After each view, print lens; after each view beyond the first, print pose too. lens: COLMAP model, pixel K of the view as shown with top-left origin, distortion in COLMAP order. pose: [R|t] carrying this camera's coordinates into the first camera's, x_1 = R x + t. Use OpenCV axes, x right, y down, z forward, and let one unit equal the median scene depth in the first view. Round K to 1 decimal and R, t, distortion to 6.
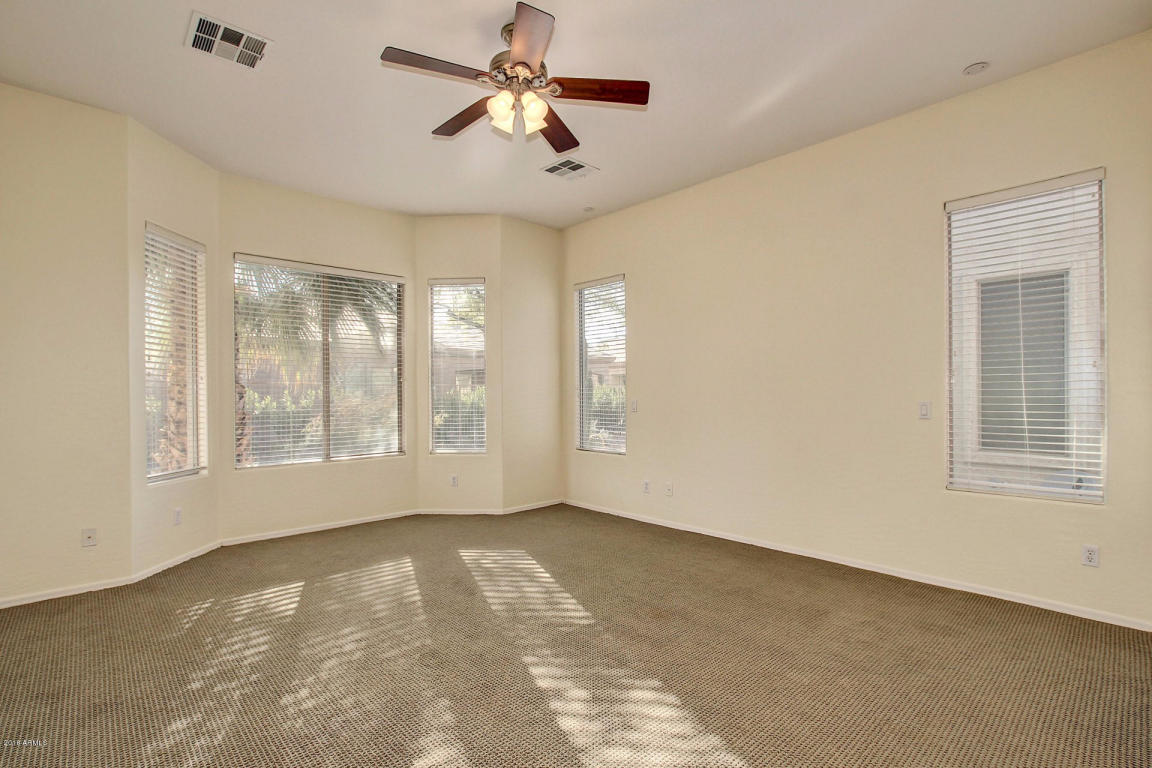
lens RADIAL K [[544.8, 0, 554.8], [0, 544.8, 399.5], [0, 0, 1]] dist [0.001096, 0.000215]
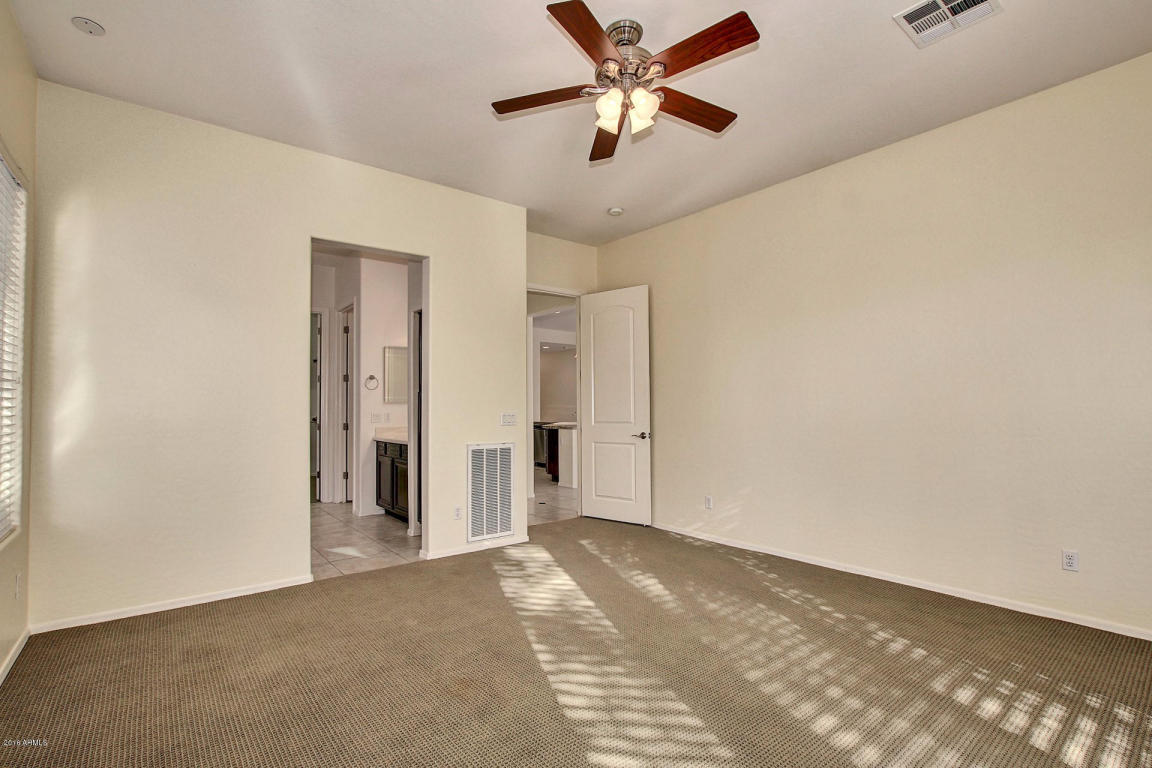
lens RADIAL K [[535.7, 0, 576.1], [0, 535.7, 392.1], [0, 0, 1]] dist [-0.026826, 0.000387]
pose [[-0.999268, 0.015840, 0.034833, 0.007510], [0.015091, 0.999652, -0.021659, -0.015305], [-0.035164, -0.021118, -0.999158, 1.510628]]
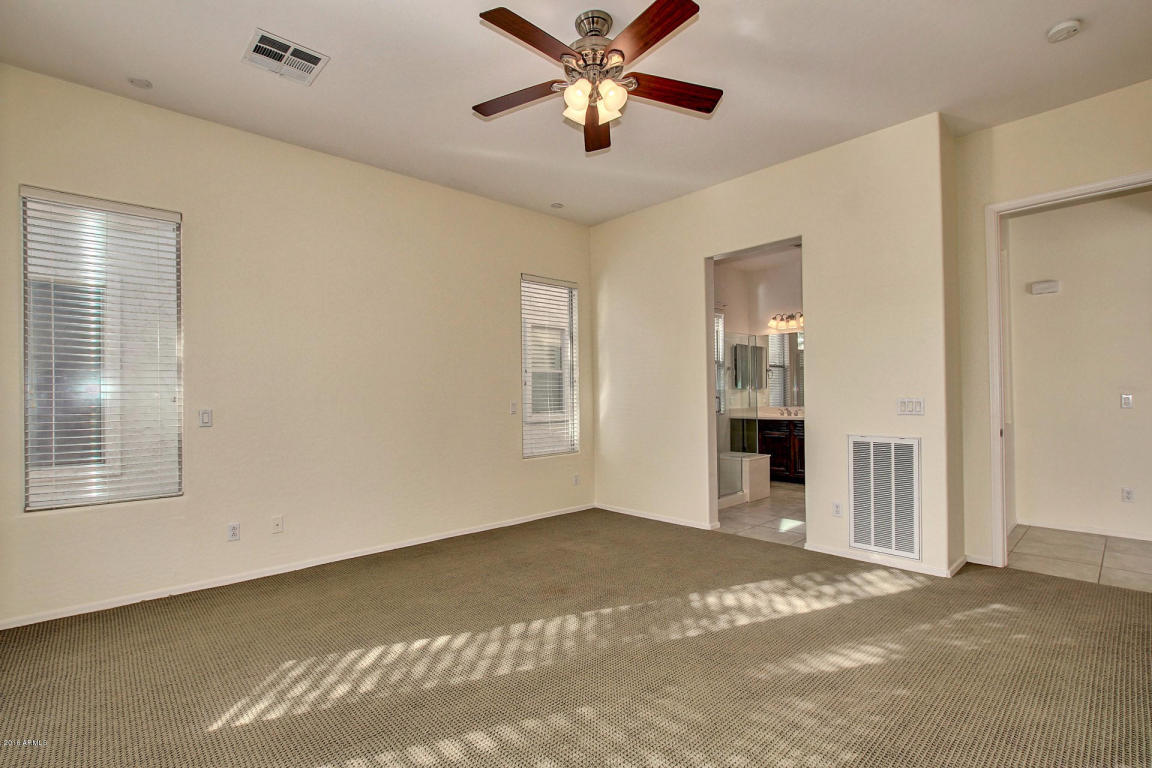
lens RADIAL K [[535.7, 0, 576.1], [0, 535.7, 392.1], [0, 0, 1]] dist [-0.026826, 0.000387]
pose [[-0.029278, 0.016155, 0.999441, -0.776637], [0.018155, 0.999713, -0.015627, -0.002433], [-0.999406, 0.017687, -0.029563, 0.833137]]
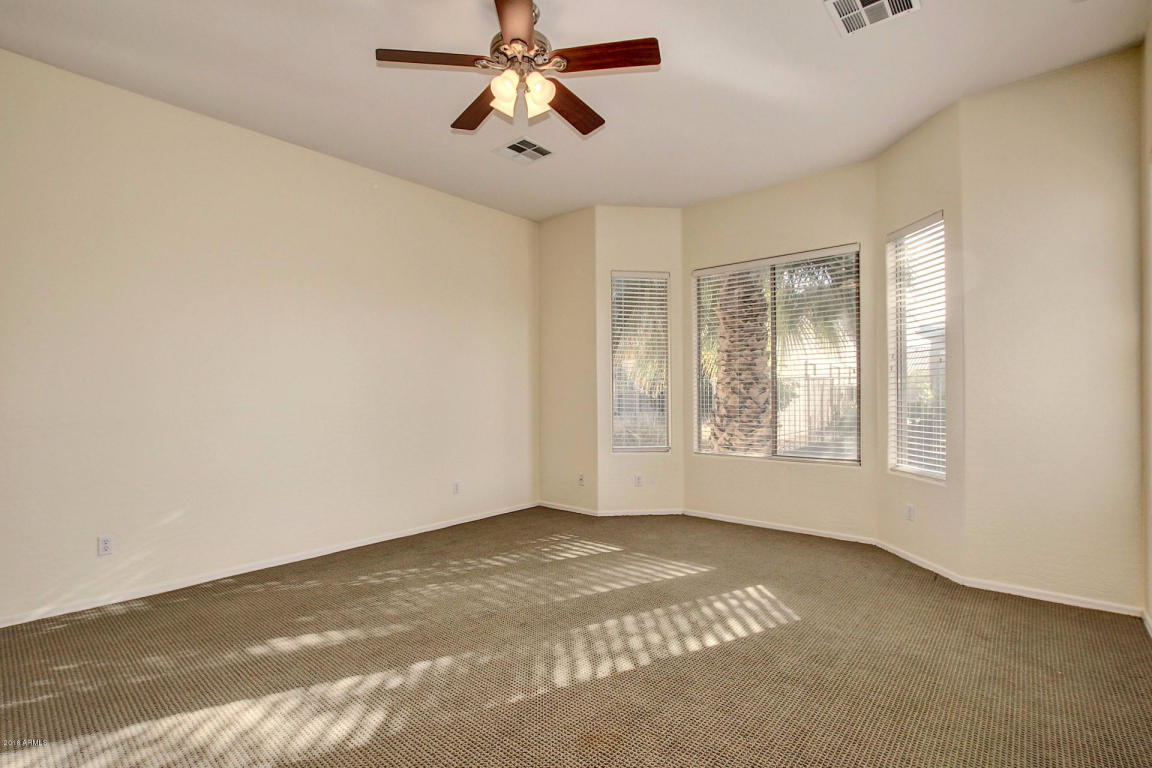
lens RADIAL K [[538.1, 0, 575.8], [0, 538.1, 392.0], [0, 0, 1]] dist [-0.021289, 0.000517]
pose [[0.137985, 0.011692, -0.990365, 0.683132], [-0.006006, 0.999922, 0.010968, -0.018469], [0.990416, 0.004435, 0.138044, 0.747108]]
